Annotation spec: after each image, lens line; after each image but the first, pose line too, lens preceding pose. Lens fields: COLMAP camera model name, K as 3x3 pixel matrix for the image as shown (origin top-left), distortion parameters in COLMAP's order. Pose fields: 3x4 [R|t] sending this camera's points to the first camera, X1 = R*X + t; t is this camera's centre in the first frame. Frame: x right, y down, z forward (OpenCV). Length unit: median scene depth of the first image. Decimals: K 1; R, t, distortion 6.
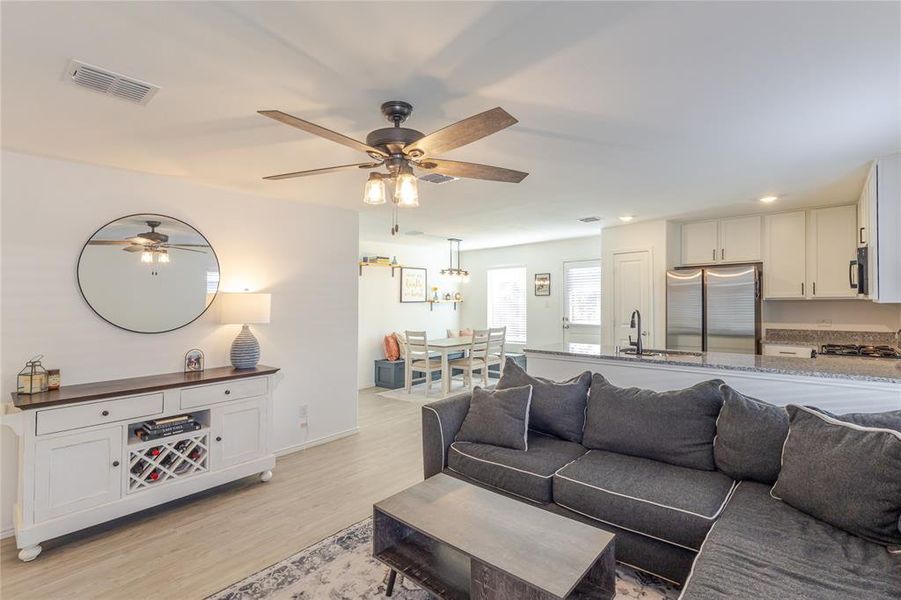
lens RADIAL K [[420.5, 0, 450.5], [0, 420.5, 300.0], [0, 0, 1]] dist [0.000737, 0.000043]
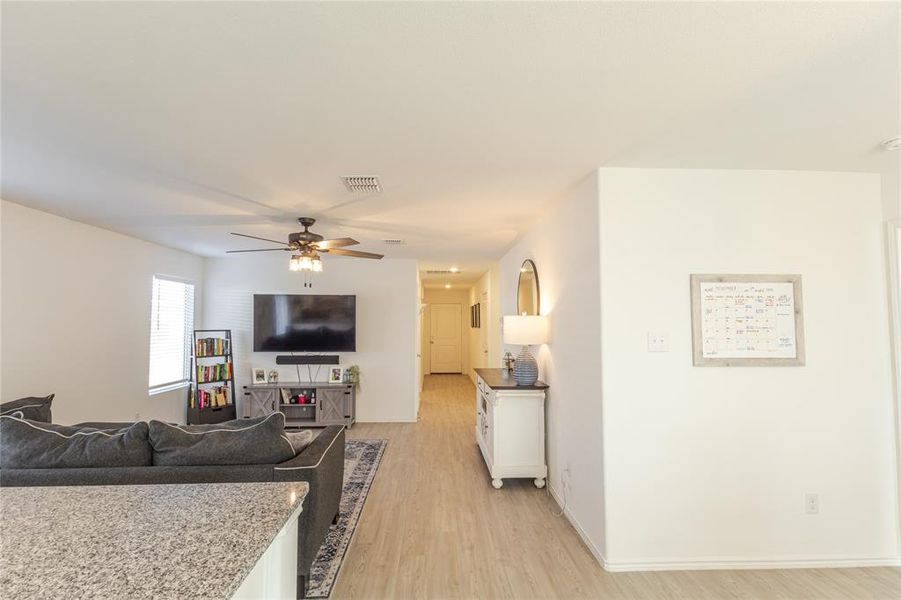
lens RADIAL K [[420.5, 0, 450.5], [0, 420.5, 300.0], [0, 0, 1]] dist [0.000737, 0.000043]
pose [[-0.718644, -0.023527, -0.694980, 0.401532], [0.009554, 0.998999, -0.043699, -0.013190], [0.695312, -0.038044, -0.717700, 1.628141]]
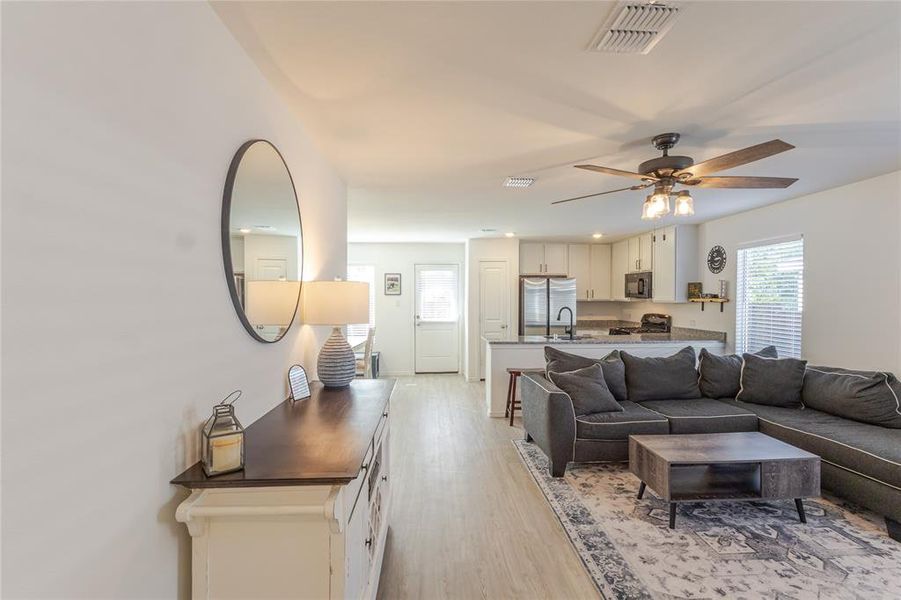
lens RADIAL K [[418.2, 0, 454.7], [0, 418.2, 308.5], [0, 0, 1]] dist [-0.022978, 0.000079]
pose [[0.710067, 0.001185, 0.704133, -0.840240], [-0.012247, 0.999868, 0.010667, 0.021943], [-0.704028, -0.016198, 0.709988, 0.338091]]
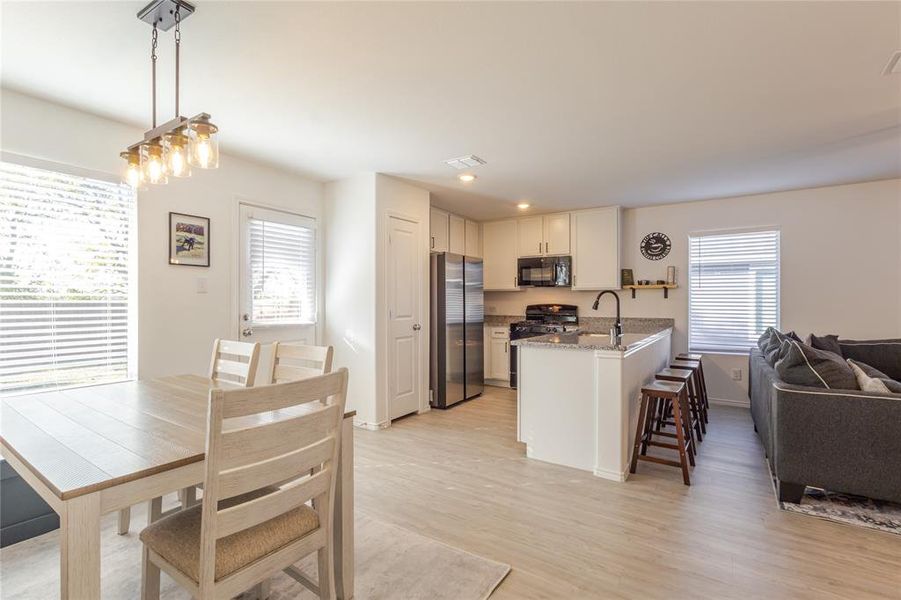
lens RADIAL K [[420.5, 0, 450.5], [0, 420.5, 300.0], [0, 0, 1]] dist [0.000737, 0.000043]
pose [[-0.133182, 0.022855, 0.990828, -0.514078], [0.004142, 0.999738, -0.022503, 0.074182], [-0.991083, 0.001107, -0.133242, 1.669860]]
